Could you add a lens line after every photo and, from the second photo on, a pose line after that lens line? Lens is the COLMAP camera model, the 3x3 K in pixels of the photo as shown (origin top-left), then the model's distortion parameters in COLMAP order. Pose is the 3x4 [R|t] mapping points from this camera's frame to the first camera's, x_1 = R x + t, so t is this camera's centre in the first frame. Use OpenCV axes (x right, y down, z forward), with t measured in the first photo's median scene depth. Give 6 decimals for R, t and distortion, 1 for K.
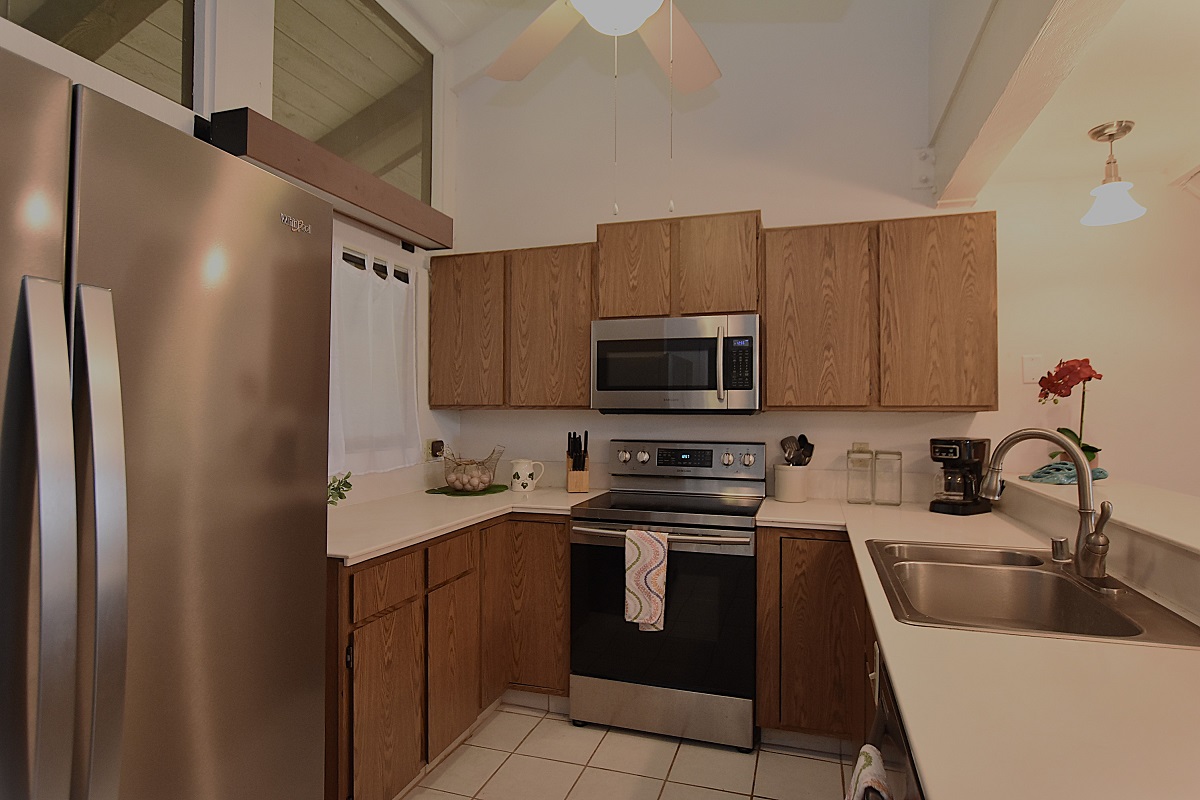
lens RADIAL K [[653.4, 0, 604.0], [0, 653.4, 396.7], [0, 0, 1]] dist [-0.005209, 0.003489]
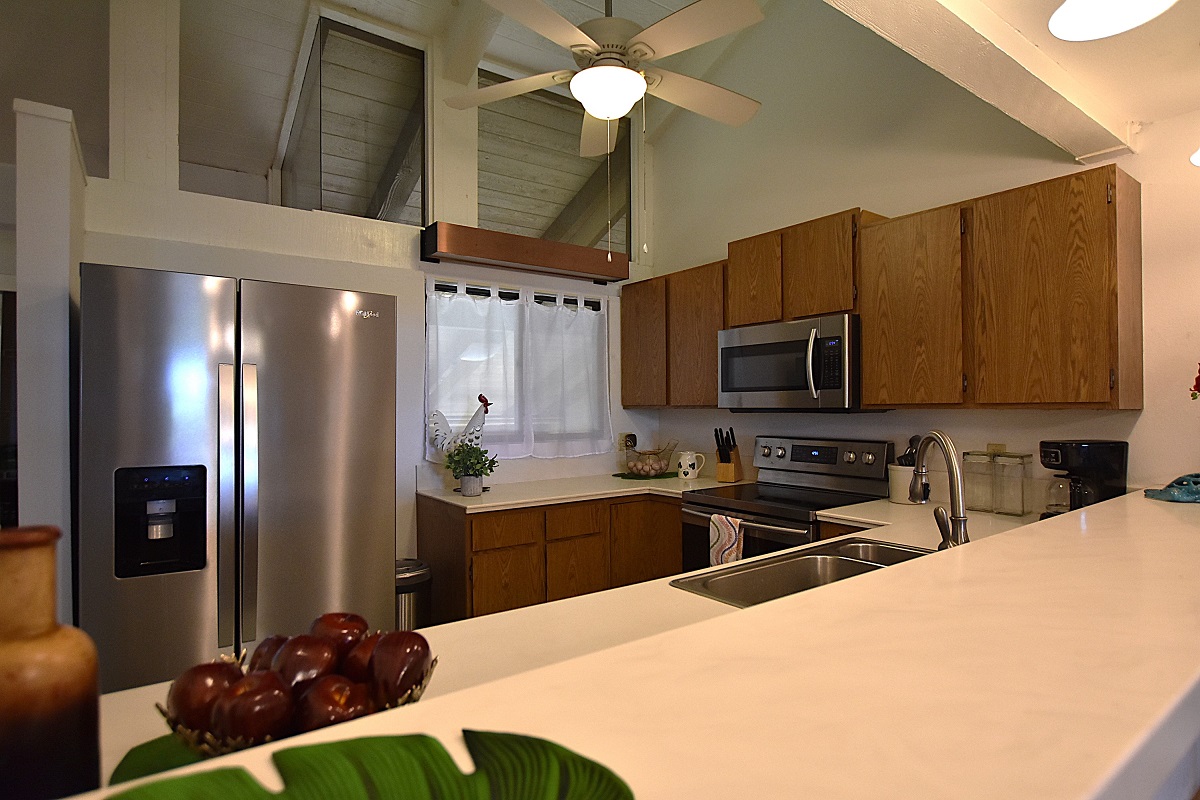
lens RADIAL K [[653.4, 0, 606.9], [0, 653.4, 403.6], [0, 0, 1]] dist [-0.005209, 0.003489]
pose [[0.814308, -0.010651, -0.580335, 0.512264], [0.020610, 0.999732, 0.010570, -0.005686], [0.580067, -0.020568, 0.814309, -0.037257]]
